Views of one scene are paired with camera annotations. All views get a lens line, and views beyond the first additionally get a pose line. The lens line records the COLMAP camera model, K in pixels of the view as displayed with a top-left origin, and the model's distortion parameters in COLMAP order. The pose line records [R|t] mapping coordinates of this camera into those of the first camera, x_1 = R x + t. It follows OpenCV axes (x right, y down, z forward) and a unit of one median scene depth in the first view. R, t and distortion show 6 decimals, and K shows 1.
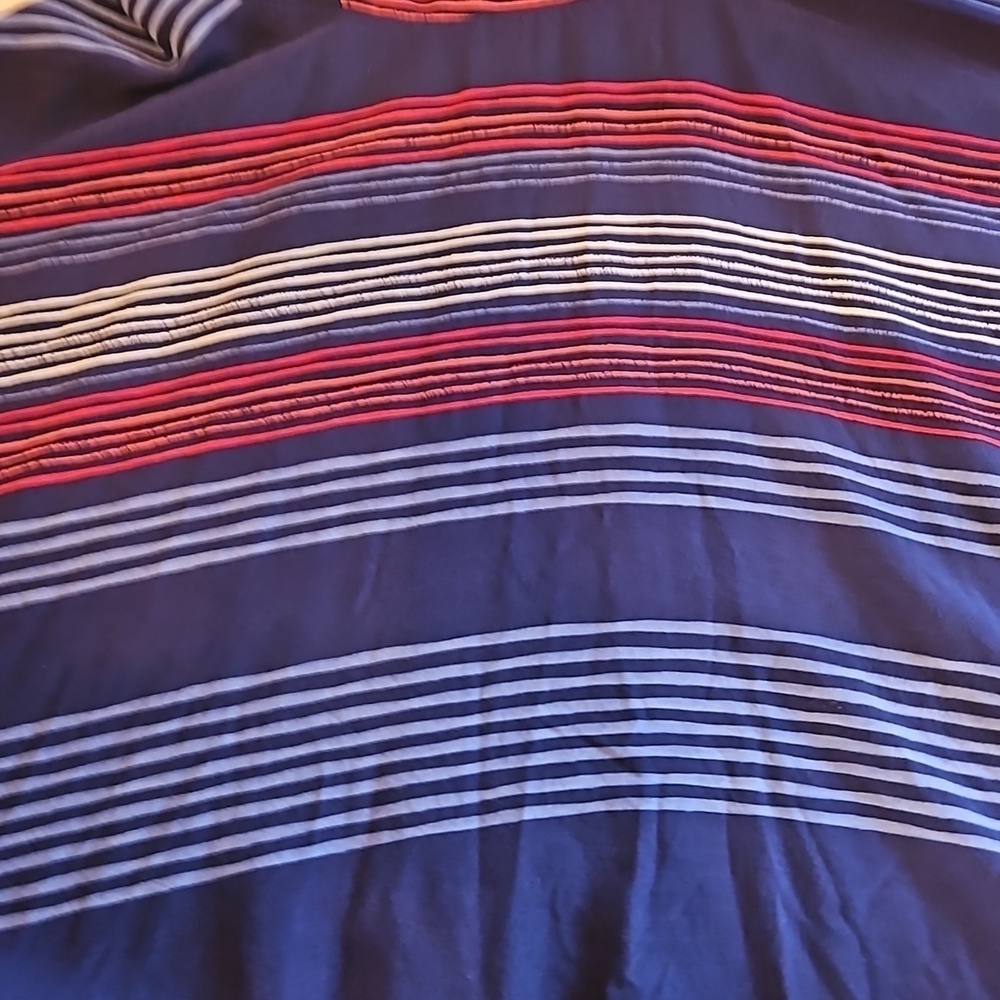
lens RADIAL K [[1321.6, 0, 501.8], [0, 1321.6, 499.4], [0, 0, 1]] dist [0.022065, 0.000000]
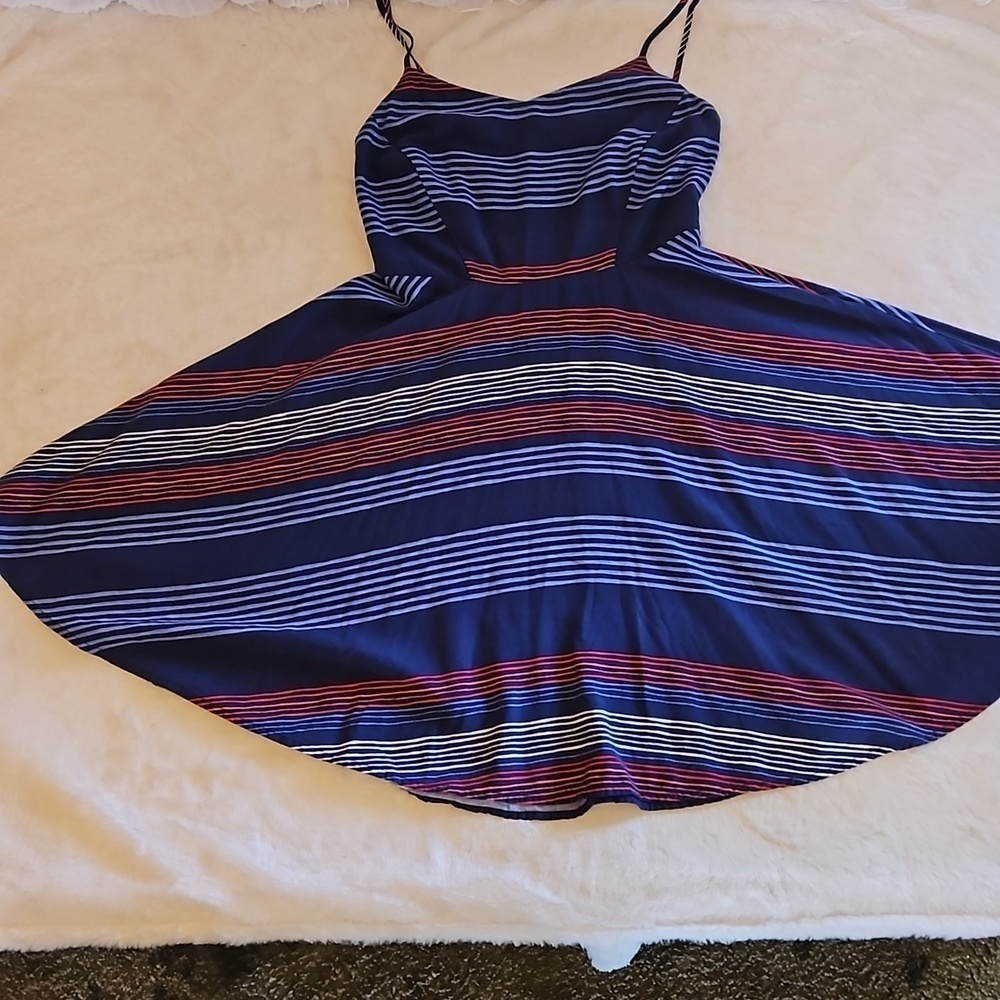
lens RADIAL K [[1321.6, 0, 499.1], [0, 1321.6, 500.2], [0, 0, 1]] dist [0.022065, 0.000000]
pose [[0.999525, -0.008257, -0.029689, 0.004515], [0.006870, 0.998894, -0.046519, 0.186923], [0.030040, 0.046293, 0.998476, -1.692503]]
